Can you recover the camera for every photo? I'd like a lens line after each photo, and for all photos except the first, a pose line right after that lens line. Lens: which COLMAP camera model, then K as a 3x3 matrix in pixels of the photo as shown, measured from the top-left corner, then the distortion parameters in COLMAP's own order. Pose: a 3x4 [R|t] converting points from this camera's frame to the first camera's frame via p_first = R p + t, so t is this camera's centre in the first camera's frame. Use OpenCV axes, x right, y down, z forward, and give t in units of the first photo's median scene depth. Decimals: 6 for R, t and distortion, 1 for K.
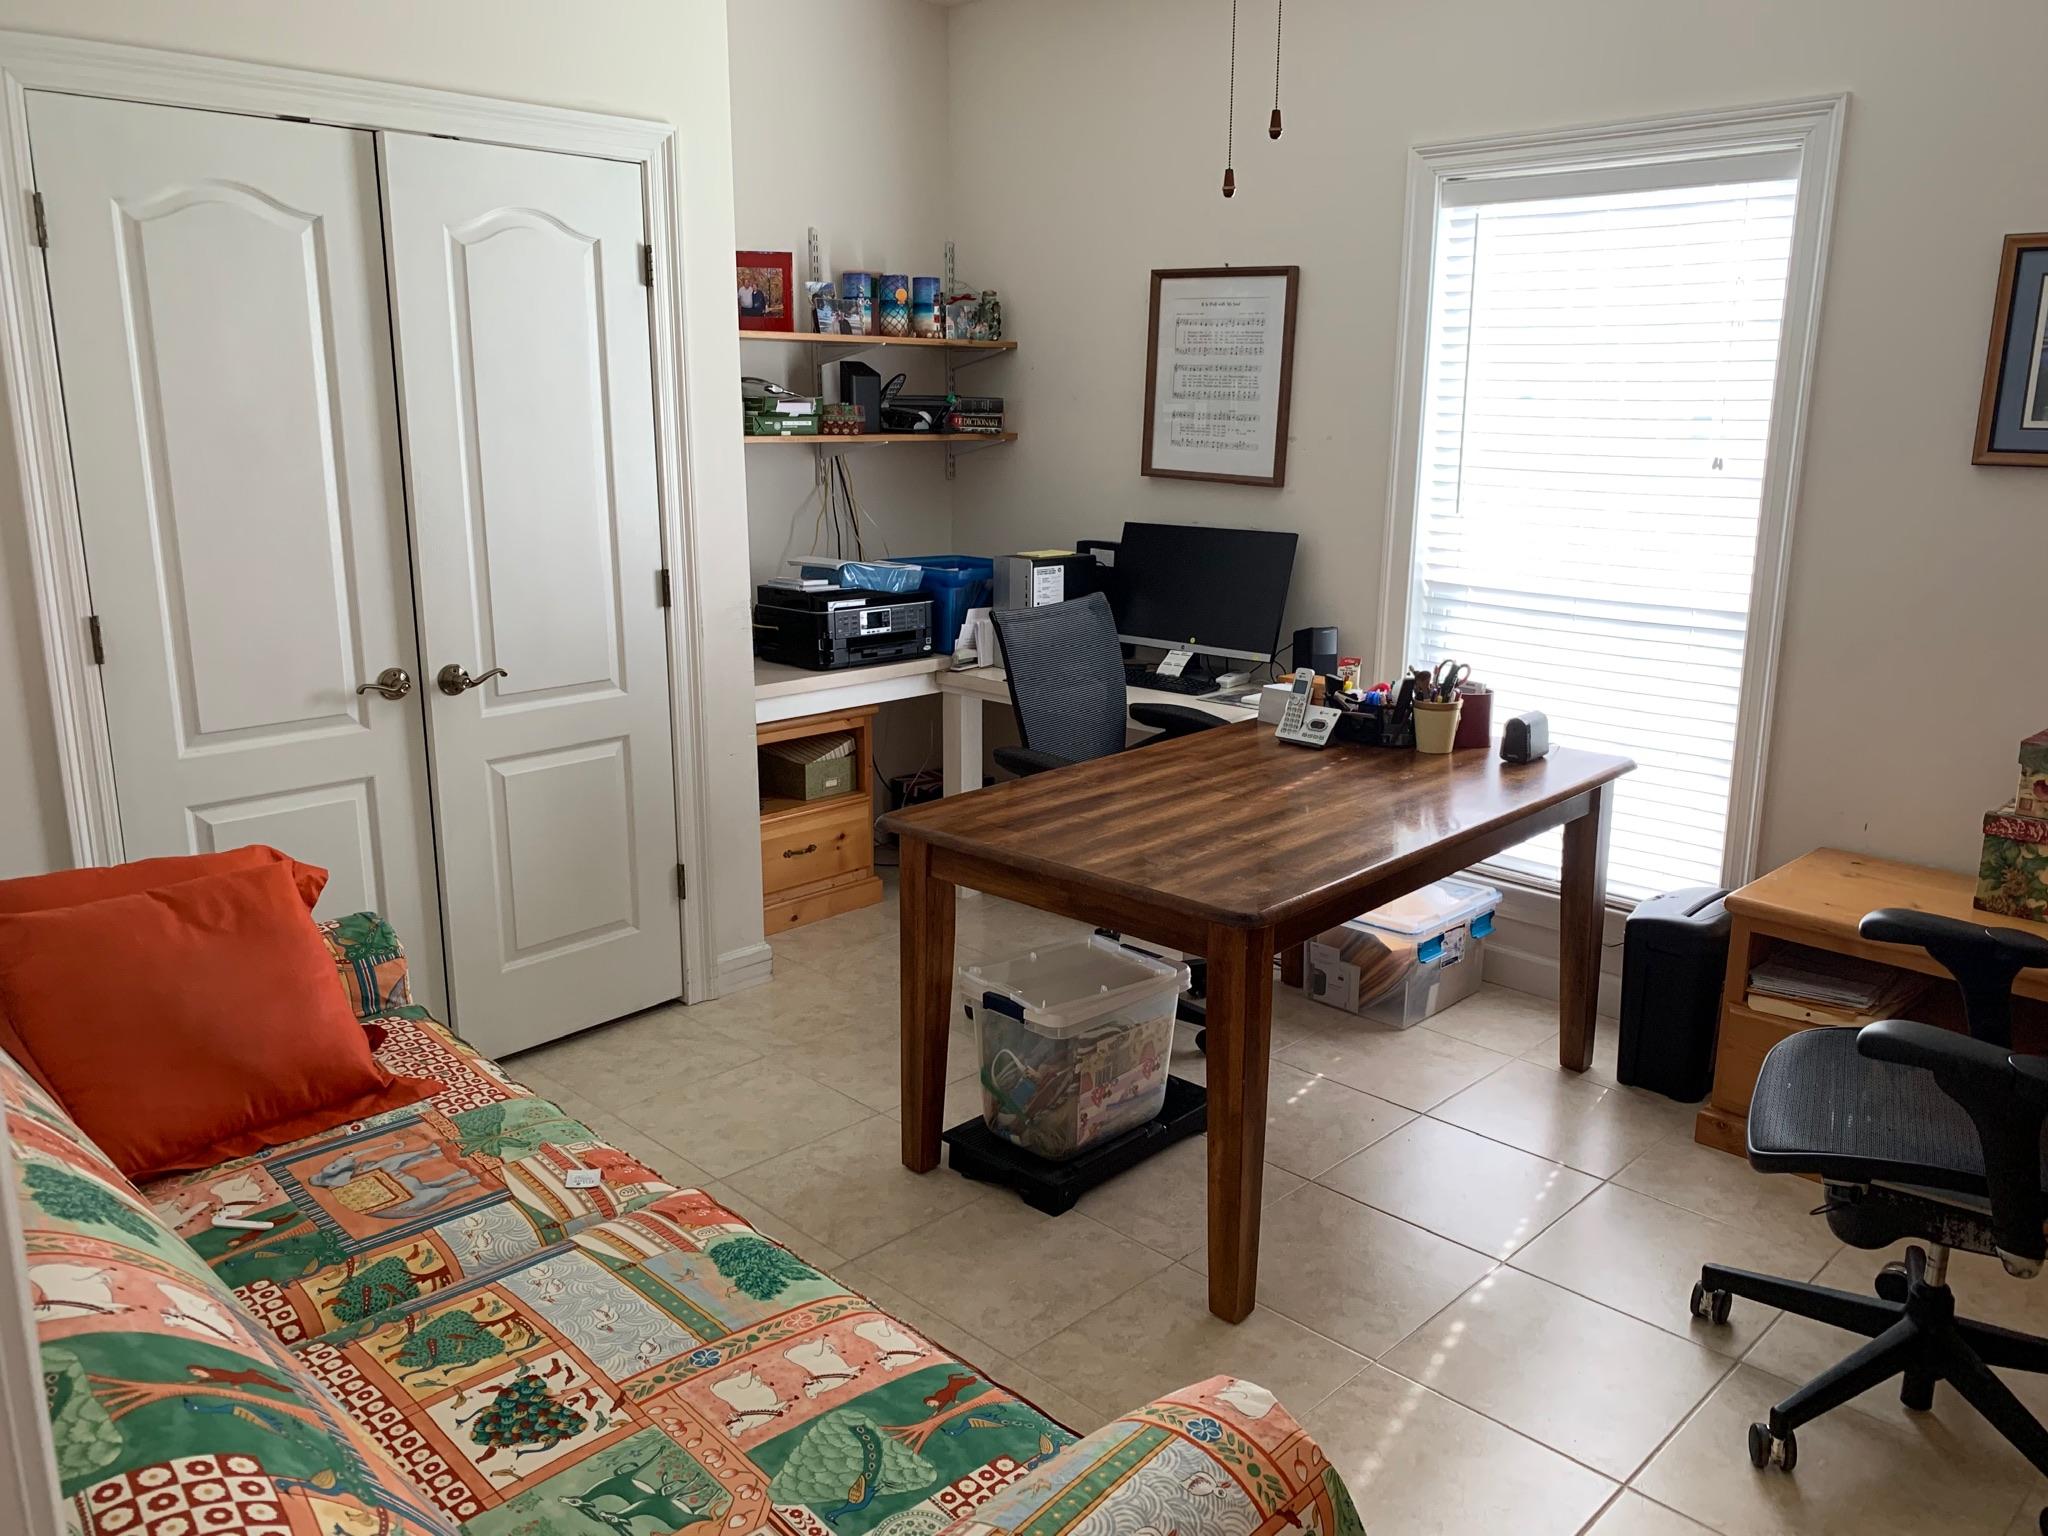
lens RADIAL K [[1569.2, 0, 1024.9], [0, 1569.2, 768.8], [0, 0, 1]] dist [-0.006880, 0.001419]
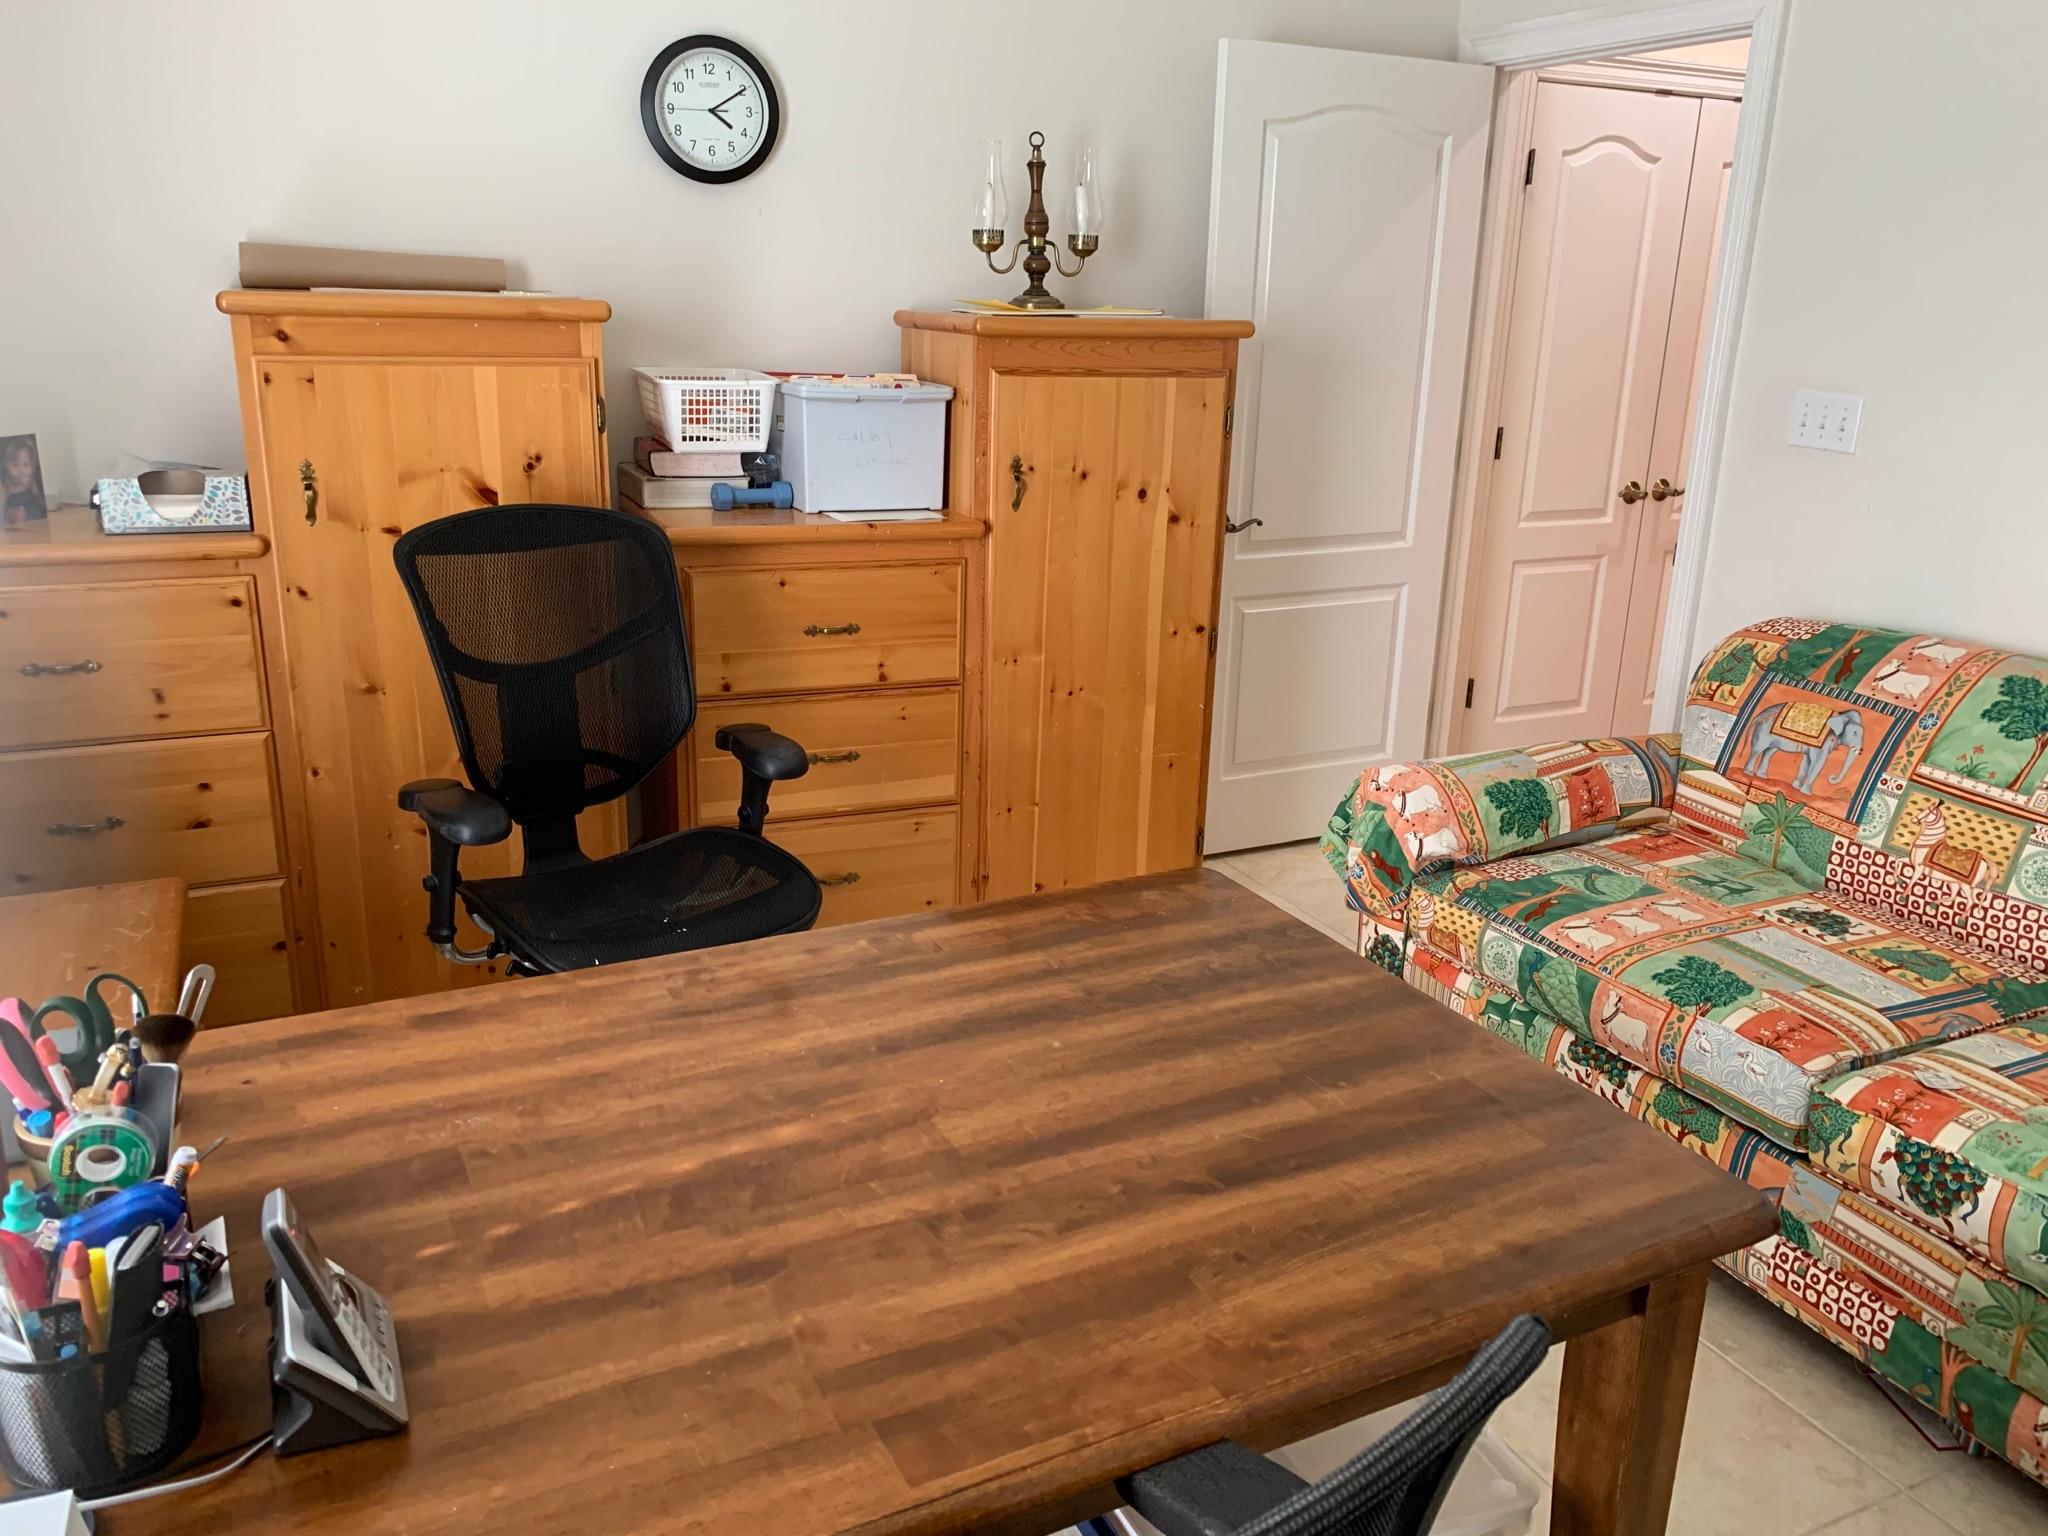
lens RADIAL K [[1569.2, 0, 1030.5], [0, 1569.2, 767.8], [0, 0, 1]] dist [-0.006880, 0.001419]
pose [[-0.942665, -0.132605, 0.306265, -0.025199], [0.038192, 0.868785, 0.493715, -0.516825], [-0.331547, 0.477105, -0.813909, 2.360547]]
